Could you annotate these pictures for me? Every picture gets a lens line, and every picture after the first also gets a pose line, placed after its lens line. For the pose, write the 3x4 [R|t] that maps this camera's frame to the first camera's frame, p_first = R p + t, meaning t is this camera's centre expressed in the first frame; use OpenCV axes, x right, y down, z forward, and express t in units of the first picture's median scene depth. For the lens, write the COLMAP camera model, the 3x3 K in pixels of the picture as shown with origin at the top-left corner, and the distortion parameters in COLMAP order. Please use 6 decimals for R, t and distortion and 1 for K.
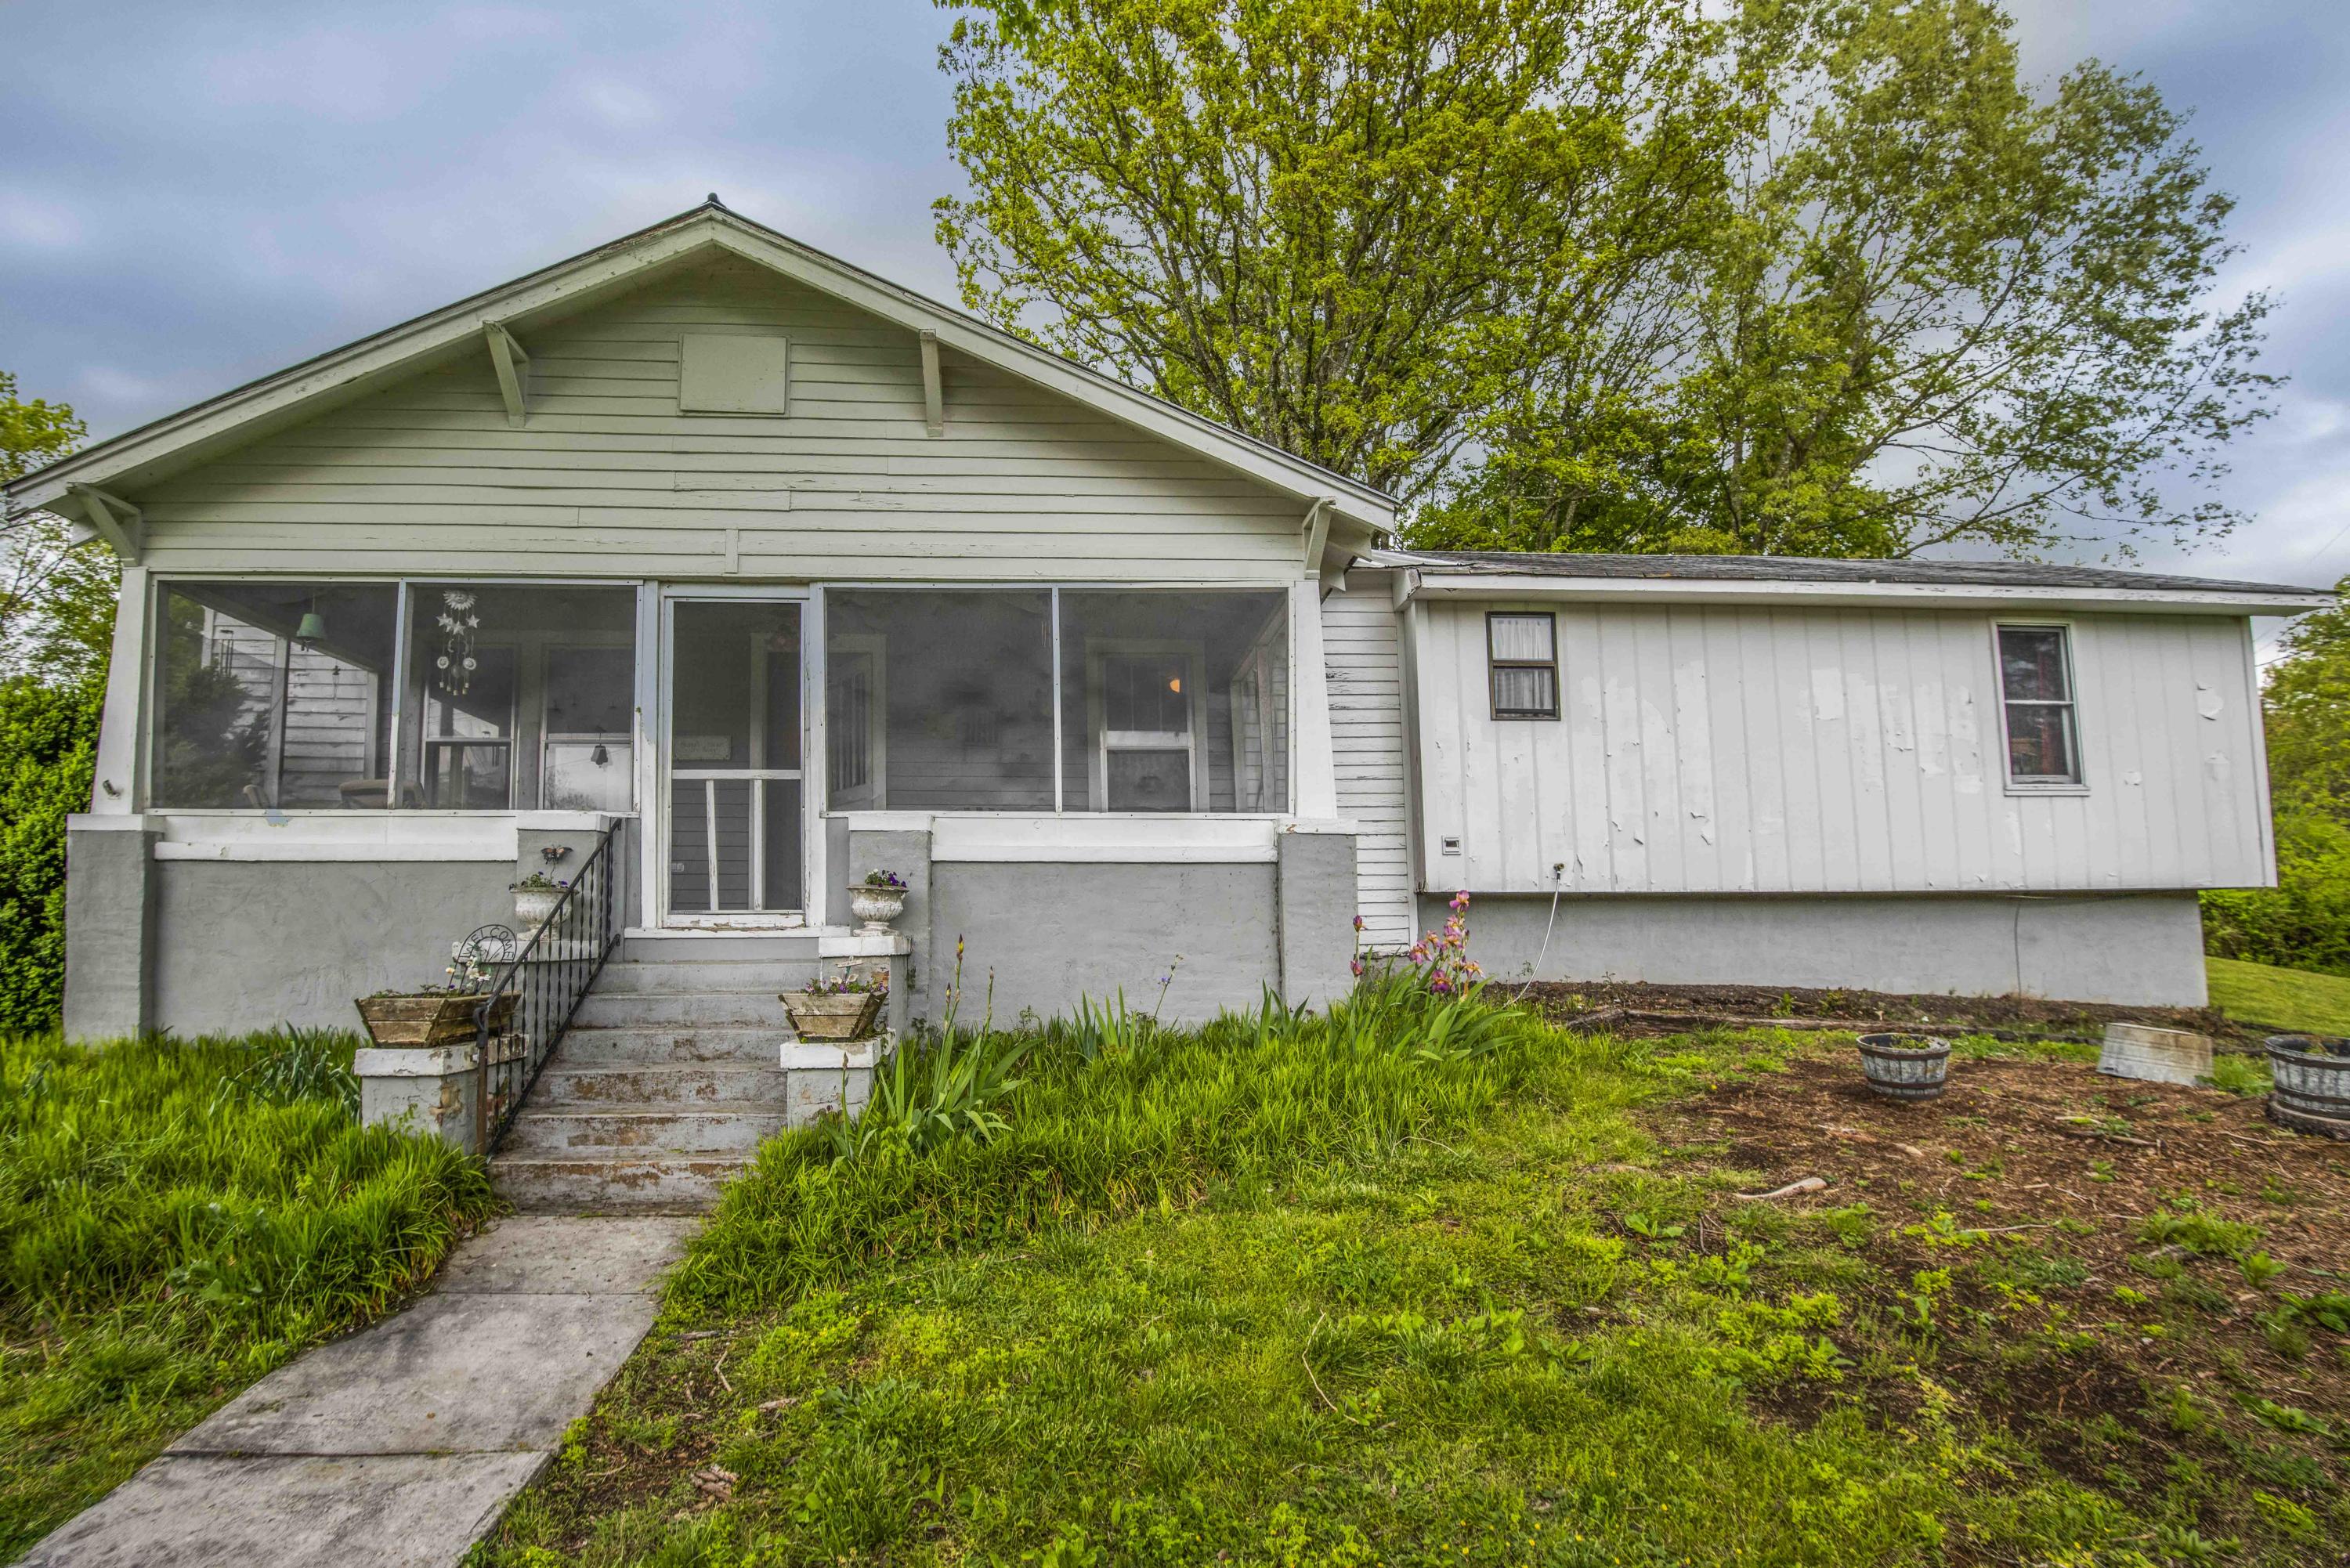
lens RADIAL K [[1116.6, 0, 1172.9], [0, 1116.6, 745.4], [0, 0, 1]] dist [-0.021745, -0.000674]
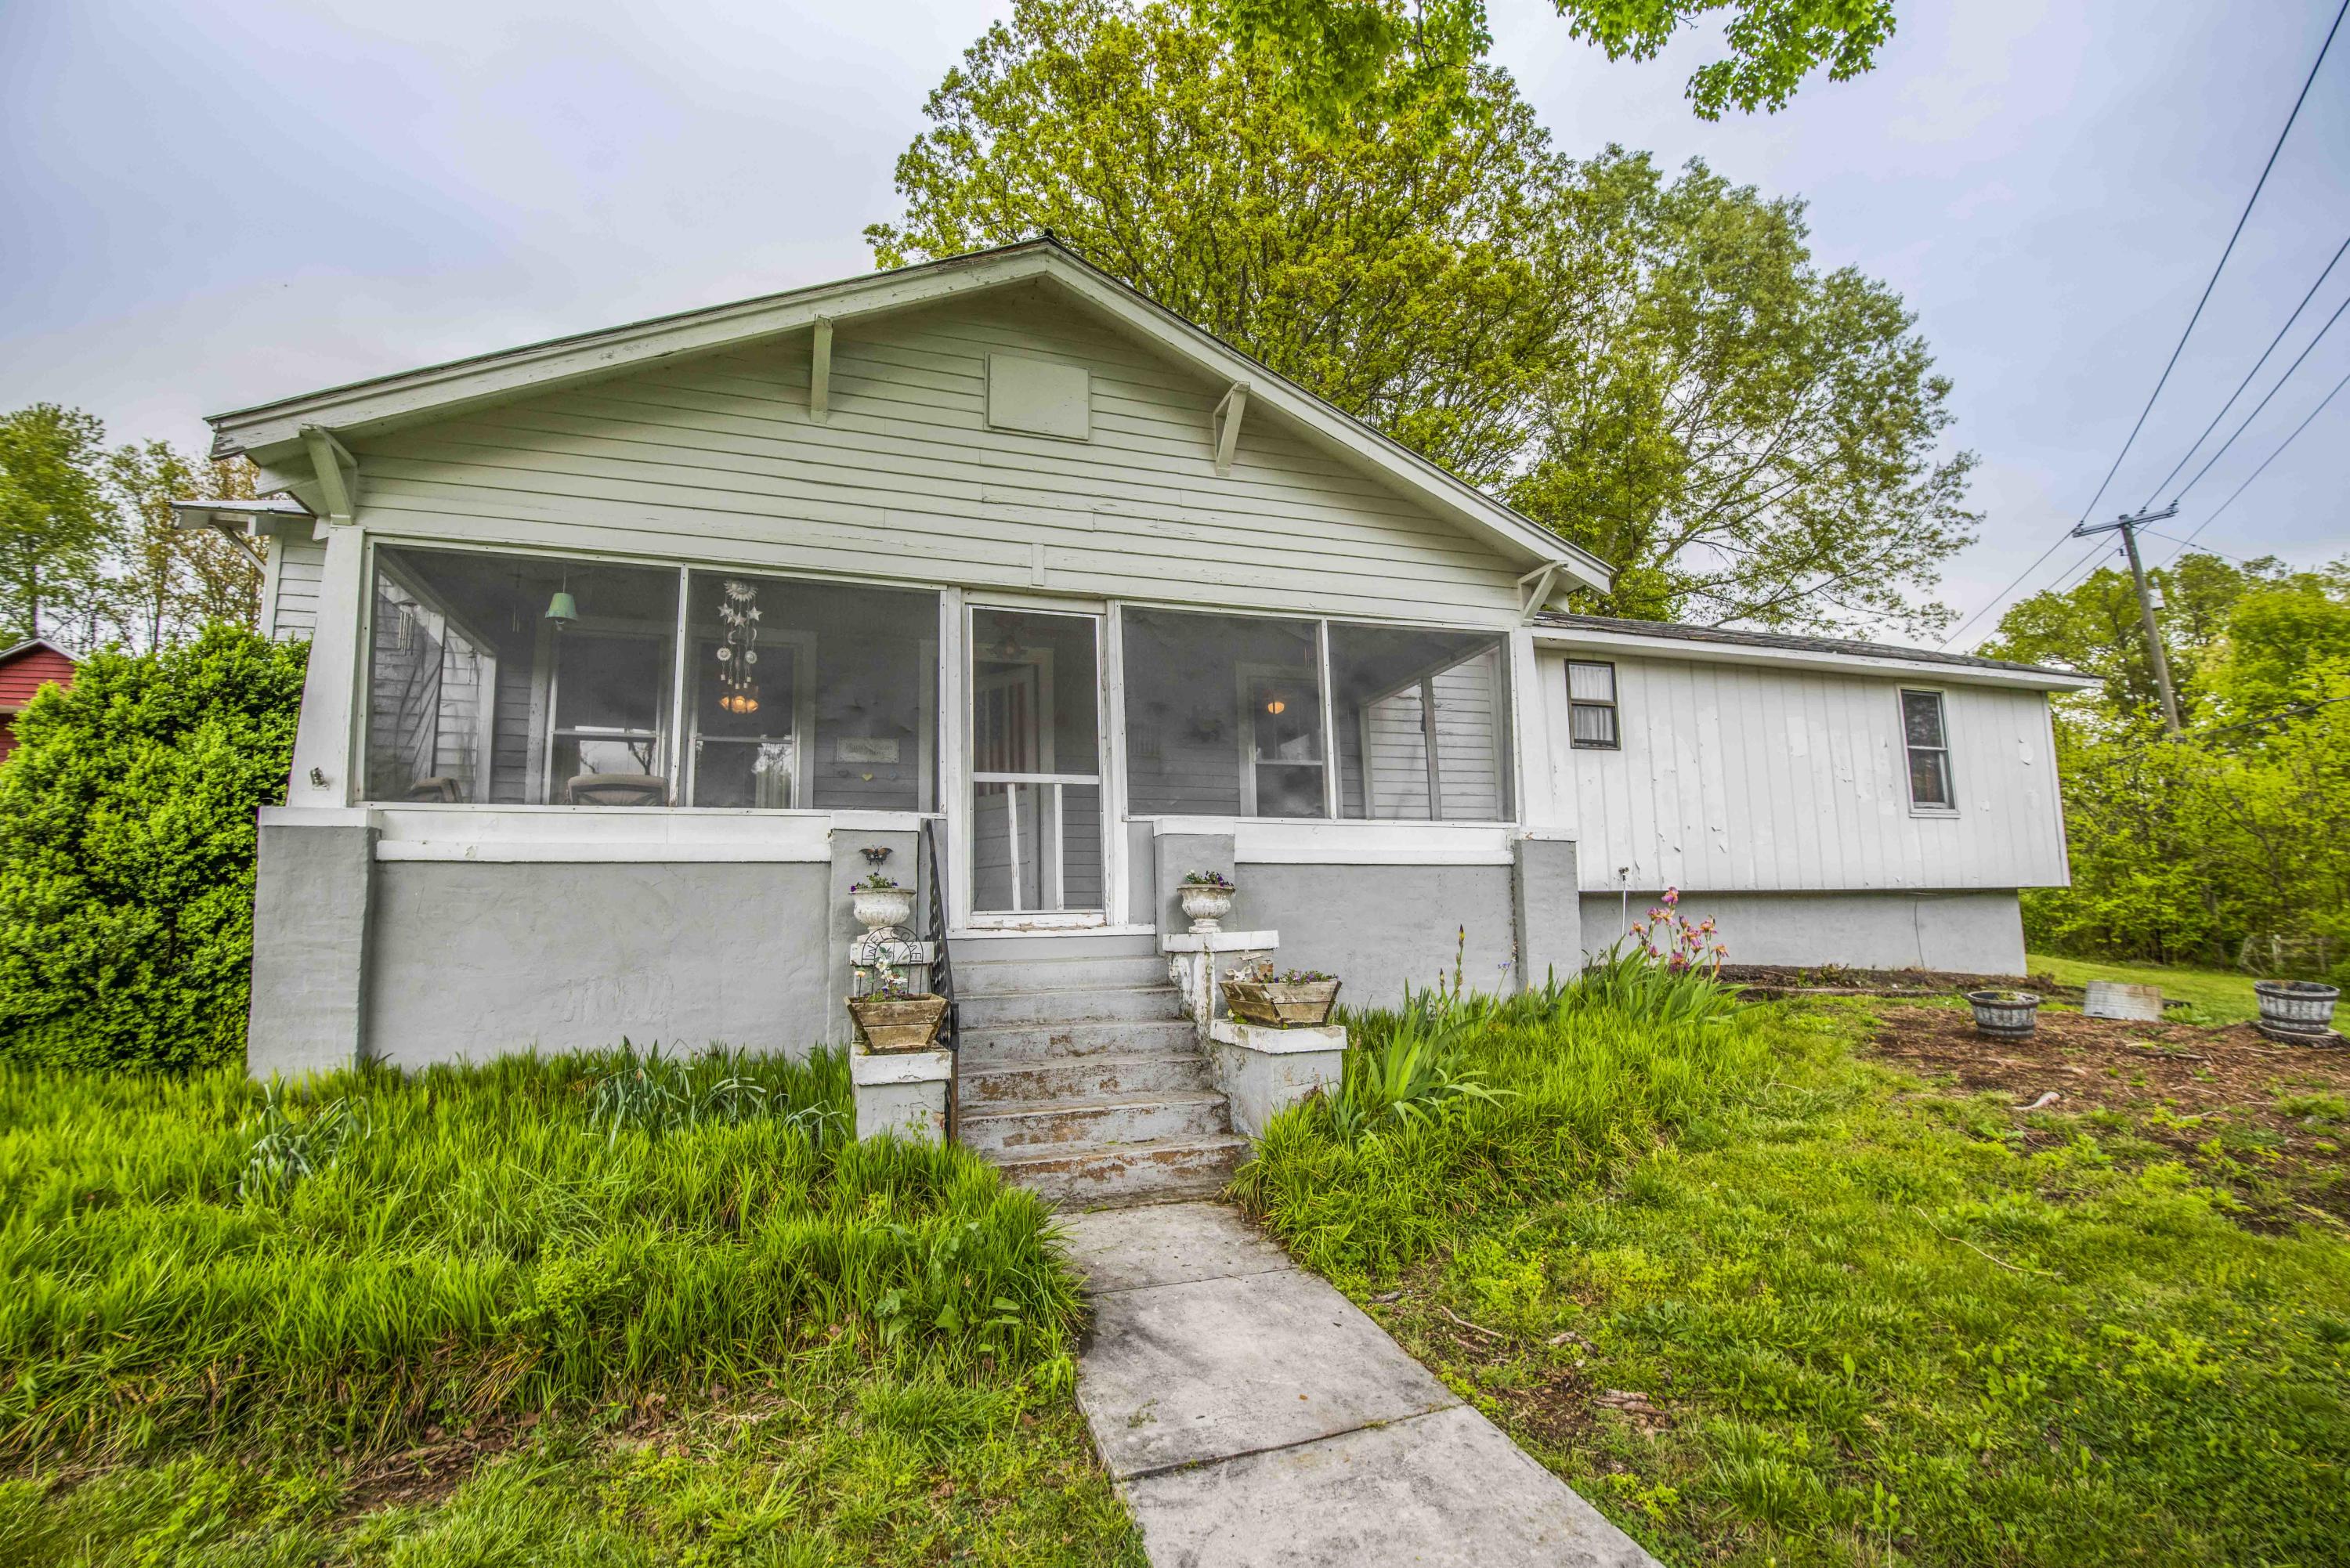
lens RADIAL K [[1036.1, 0, 1174.3], [0, 1036.1, 716.7], [0, 0, 1]] dist [-0.002758, -0.000095]
pose [[0.964300, 0.040001, 0.261772, -0.520089], [-0.028648, 0.998482, -0.047046, 0.010276], [-0.263256, 0.037867, 0.963982, 0.031718]]
